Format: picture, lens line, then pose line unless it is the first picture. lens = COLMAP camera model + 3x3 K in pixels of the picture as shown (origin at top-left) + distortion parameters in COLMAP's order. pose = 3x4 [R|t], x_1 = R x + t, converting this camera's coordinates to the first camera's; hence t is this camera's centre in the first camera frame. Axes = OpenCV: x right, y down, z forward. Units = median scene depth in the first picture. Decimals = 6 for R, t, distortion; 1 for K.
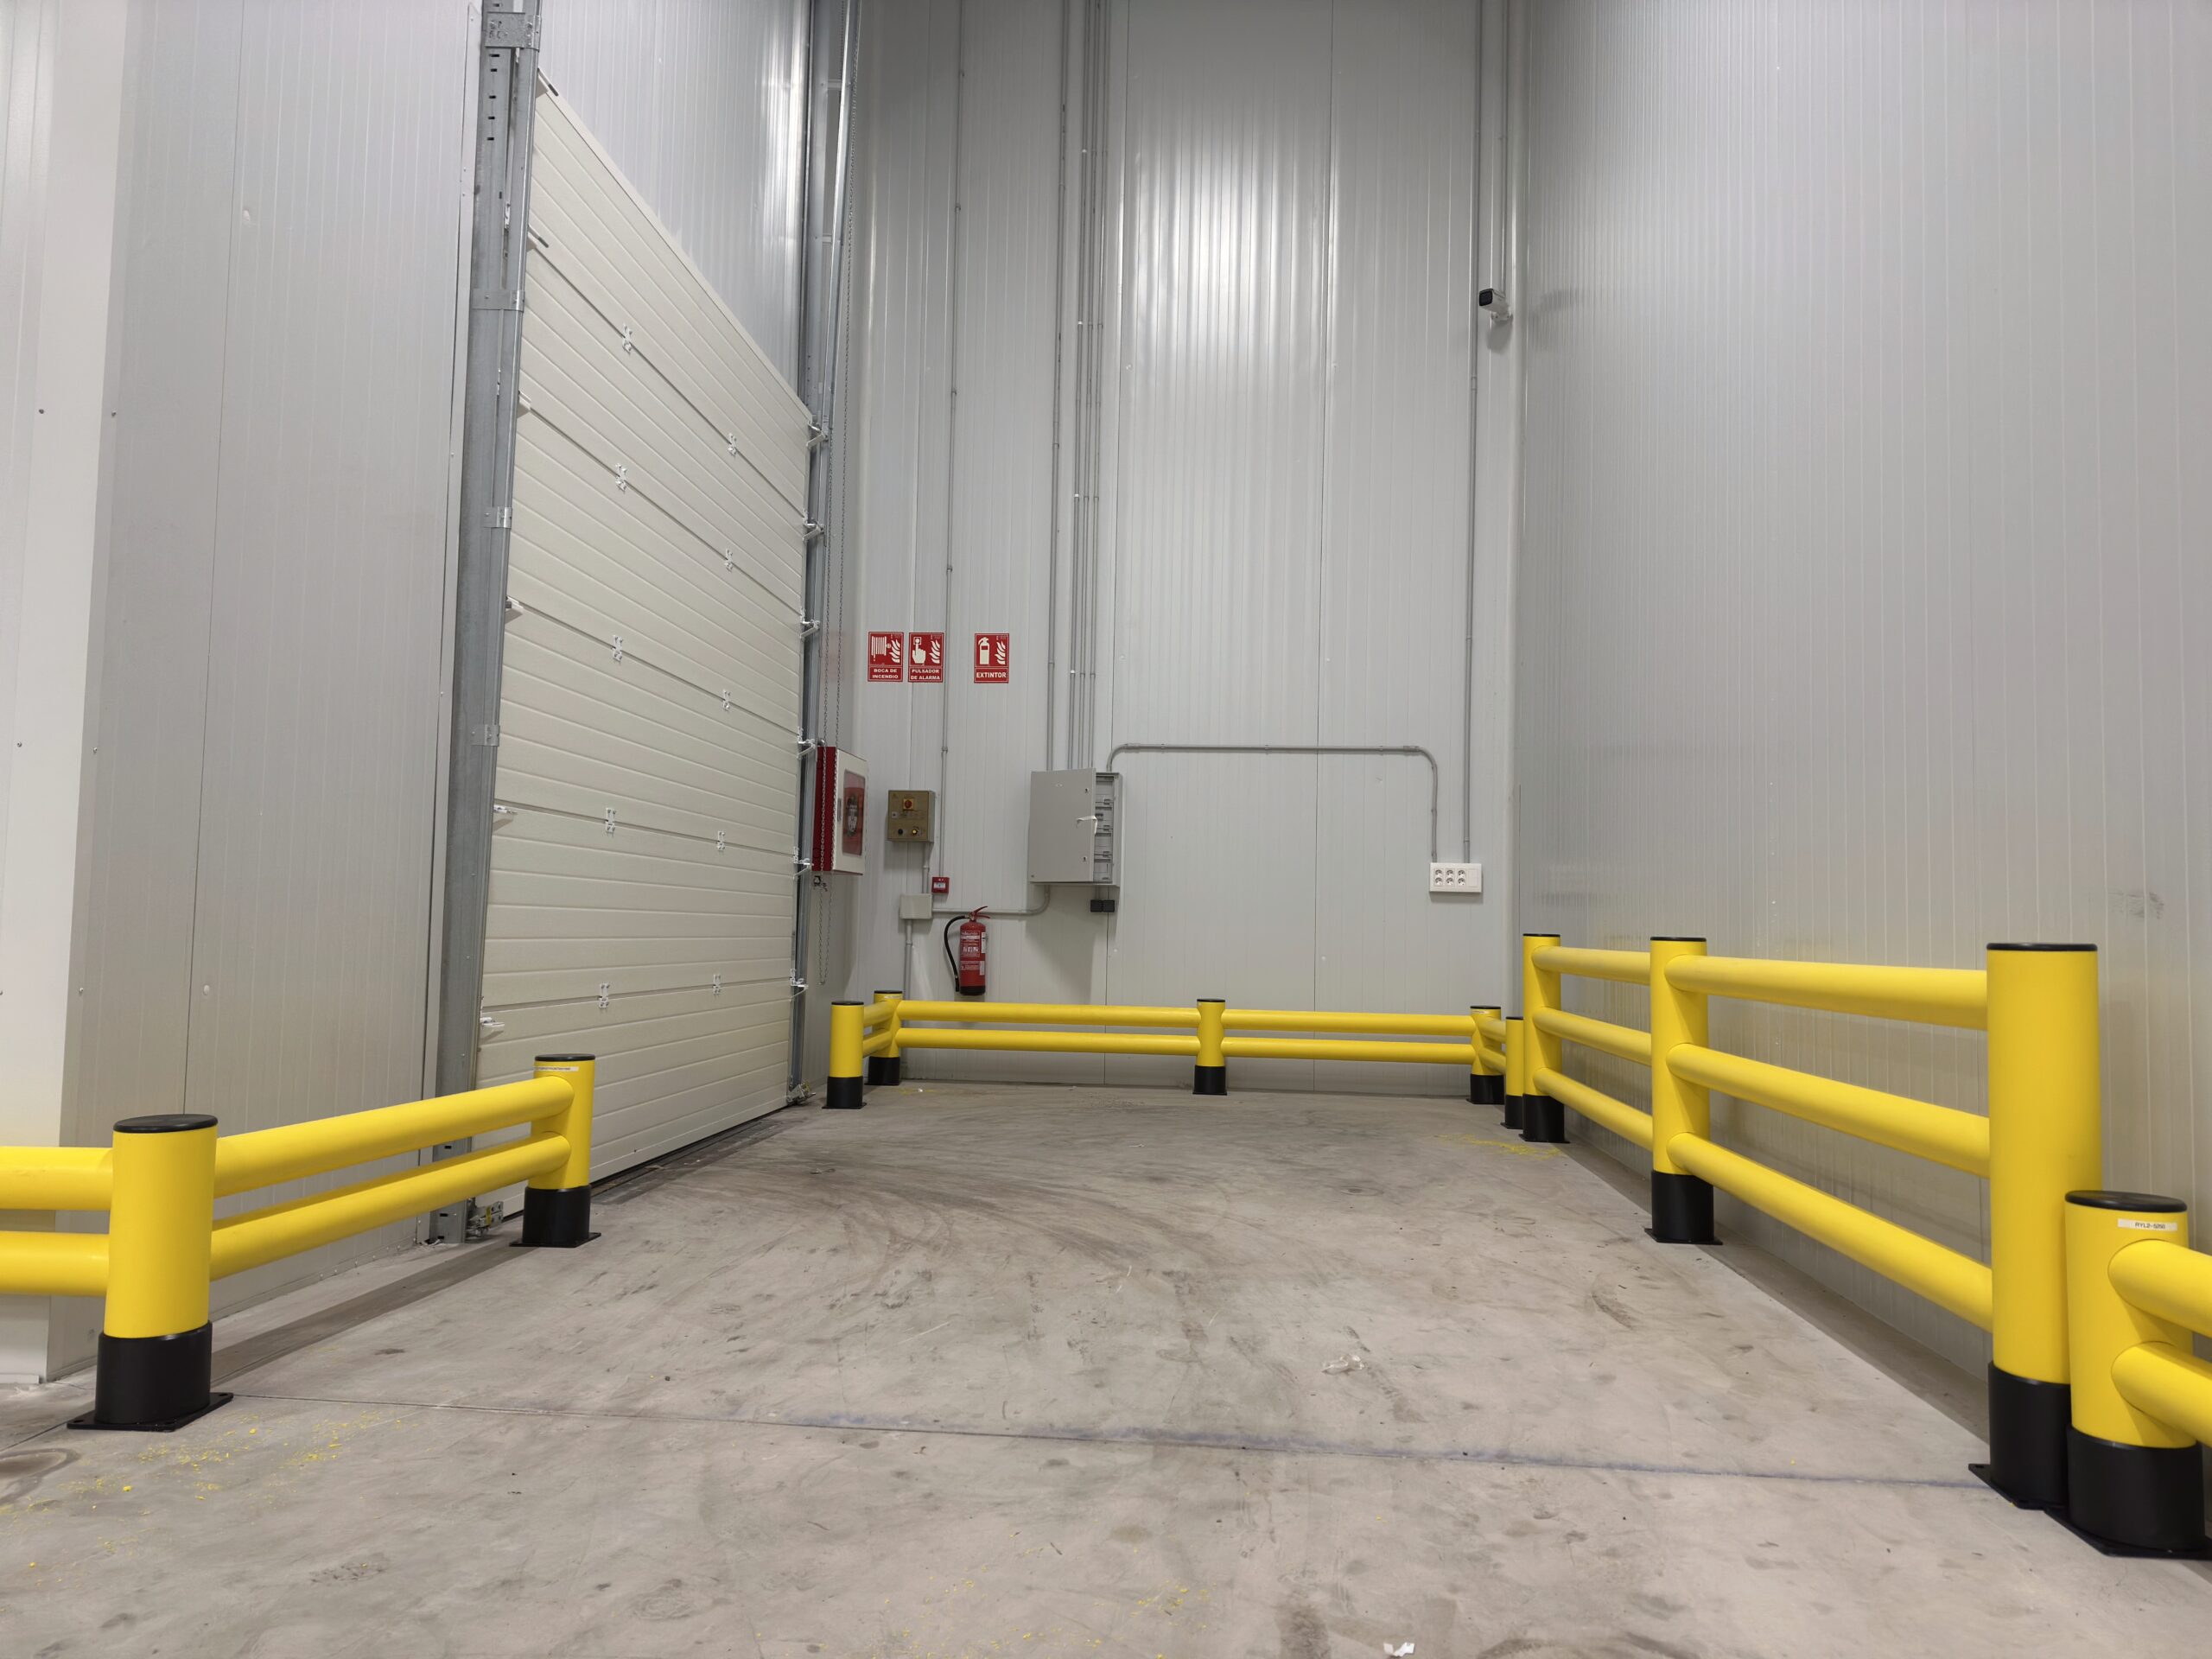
lens RADIAL K [[1522.4, 0, 1106.0], [0, 1522.4, 829.5], [0, 0, 1]] dist [0.139759, -0.160752]
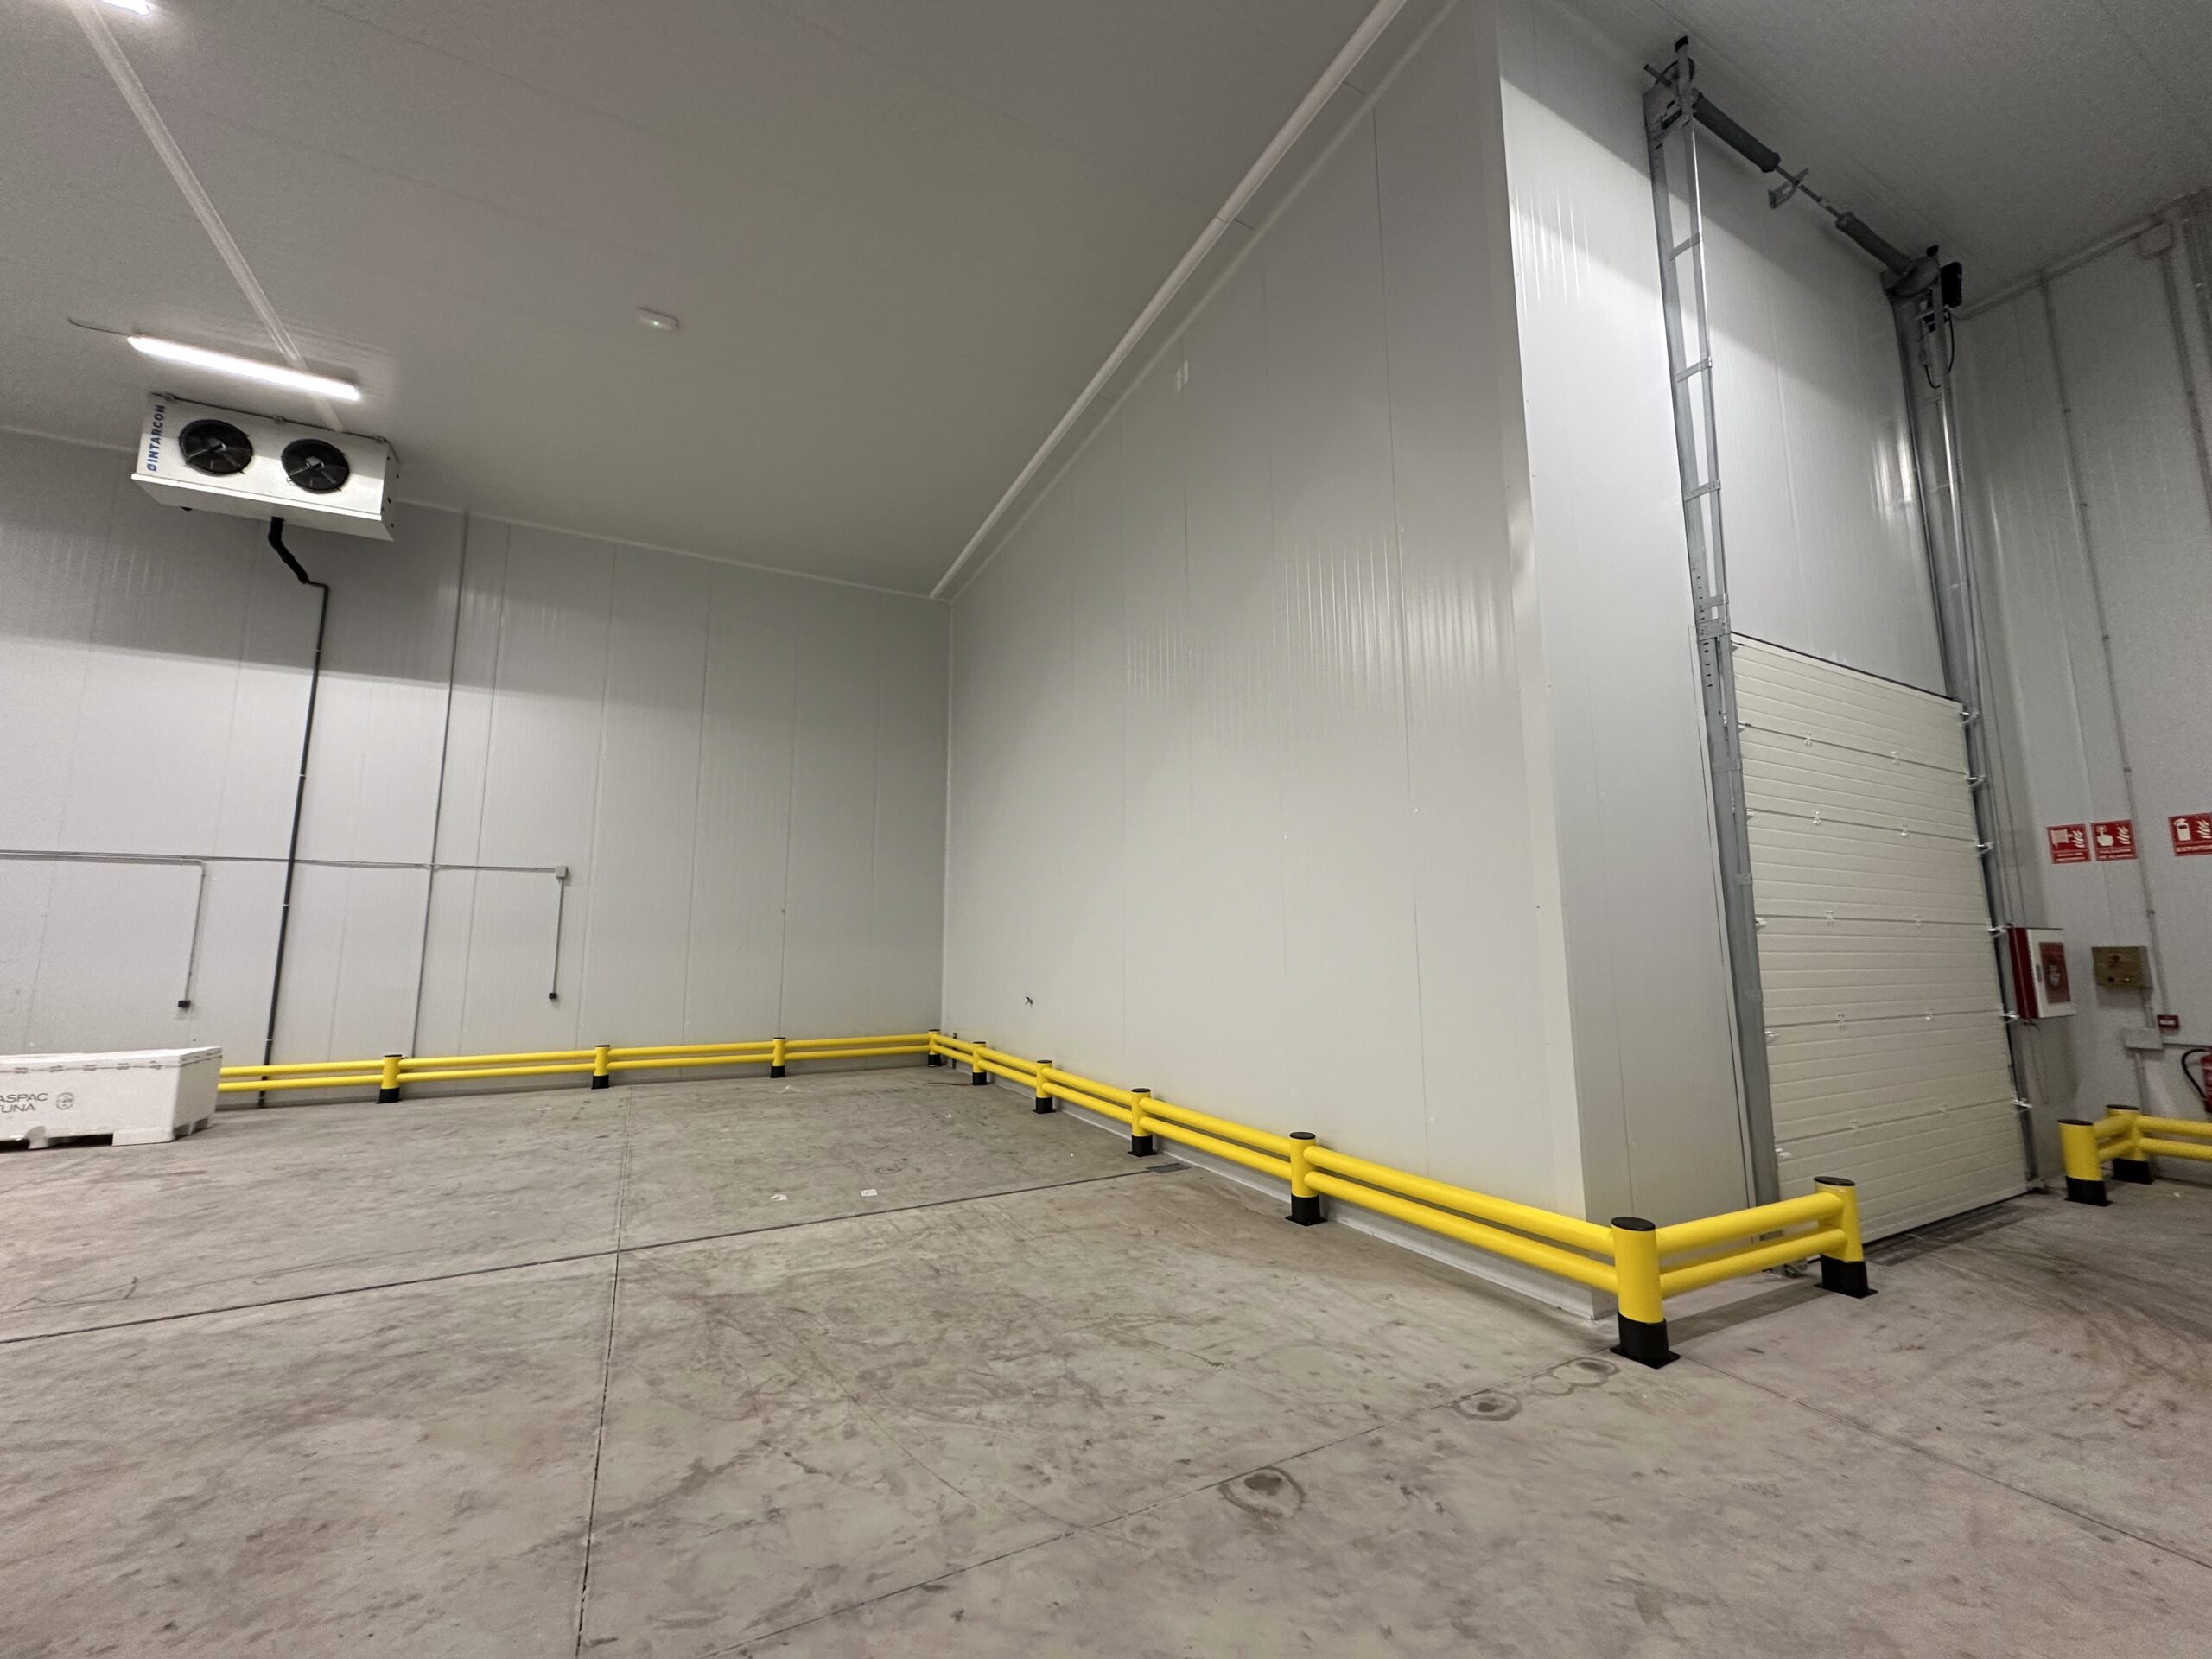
lens RADIAL K [[866.8, 0, 1106.0], [0, 866.8, 829.5], [0, 0, 1]] dist [0.003638, -0.002025]
pose [[0.528812, -0.140474, -0.837034, 0.055340], [0.067995, 0.990050, -0.123197, -0.105396], [0.846011, 0.008234, 0.533102, -0.131519]]
